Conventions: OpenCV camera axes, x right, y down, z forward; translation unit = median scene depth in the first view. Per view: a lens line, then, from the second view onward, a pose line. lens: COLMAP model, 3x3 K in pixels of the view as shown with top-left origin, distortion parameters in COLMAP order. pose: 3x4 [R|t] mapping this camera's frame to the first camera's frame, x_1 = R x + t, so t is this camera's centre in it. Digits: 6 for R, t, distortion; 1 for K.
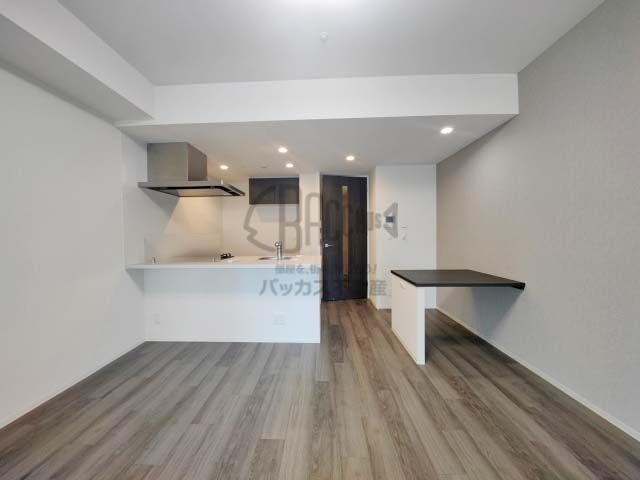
lens RADIAL K [[248.9, 0, 314.9], [0, 248.9, 237.6], [0, 0, 1]] dist [-0.011965, -0.000253]
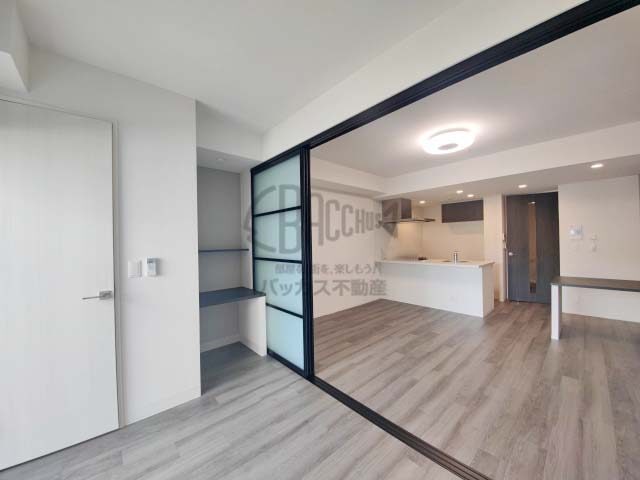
lens RADIAL K [[248.9, 0, 315.3], [0, 248.9, 241.7], [0, 0, 1]] dist [-0.011965, -0.000253]
pose [[0.702136, -0.002656, -0.712038, 0.398347], [0.002260, 0.999996, -0.001502, -0.047800], [0.712039, -0.000554, 0.702139, -0.844294]]
